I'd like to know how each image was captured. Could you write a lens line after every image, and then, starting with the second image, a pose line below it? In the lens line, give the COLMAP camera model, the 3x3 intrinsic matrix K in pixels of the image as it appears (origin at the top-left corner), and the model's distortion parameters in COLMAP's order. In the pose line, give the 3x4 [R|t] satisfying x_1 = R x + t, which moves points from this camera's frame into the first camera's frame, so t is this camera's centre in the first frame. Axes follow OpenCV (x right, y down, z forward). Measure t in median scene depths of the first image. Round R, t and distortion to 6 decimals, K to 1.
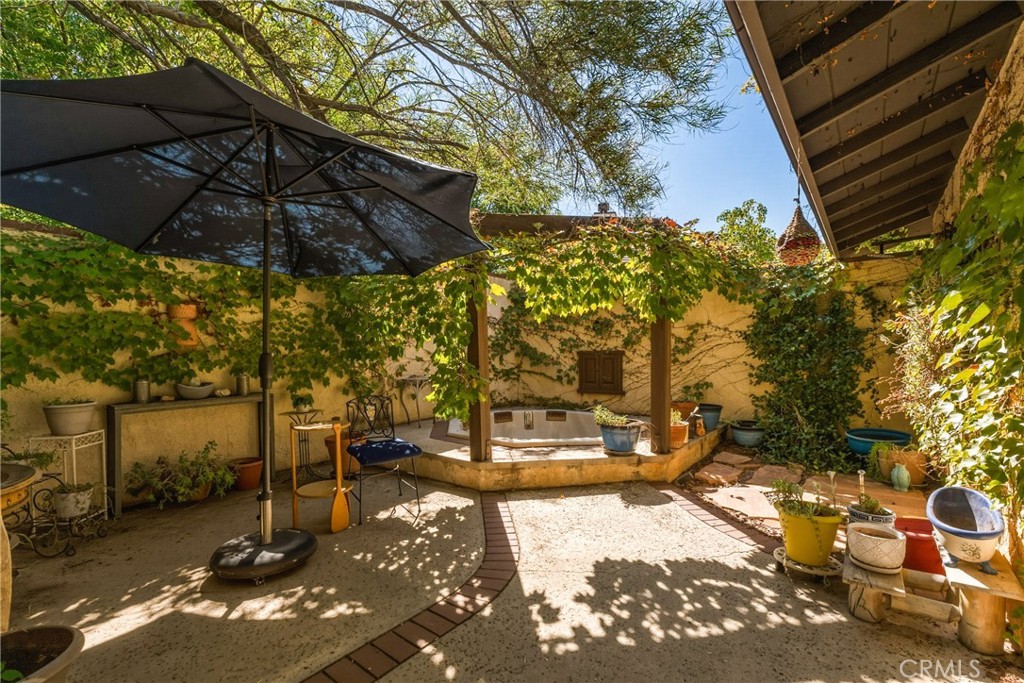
lens RADIAL K [[437.3, 0, 512.2], [0, 437.3, 363.3], [0, 0, 1]] dist [-0.000180, -0.000027]
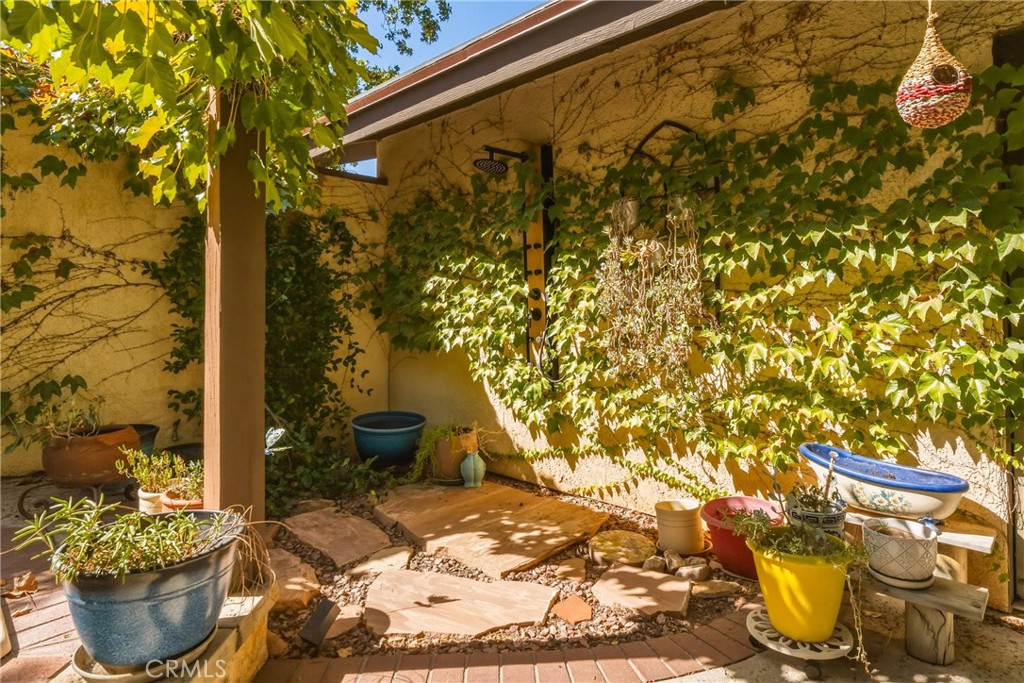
lens RADIAL K [[565.6, 0, 512.6], [0, 565.6, 309.1], [0, 0, 1]] dist [0.000424, -0.000094]
pose [[0.068748, 0.003263, 0.997629, -0.087025], [0.026971, 0.999623, -0.005128, -0.009508], [-0.997269, 0.027260, 0.068634, 0.708795]]
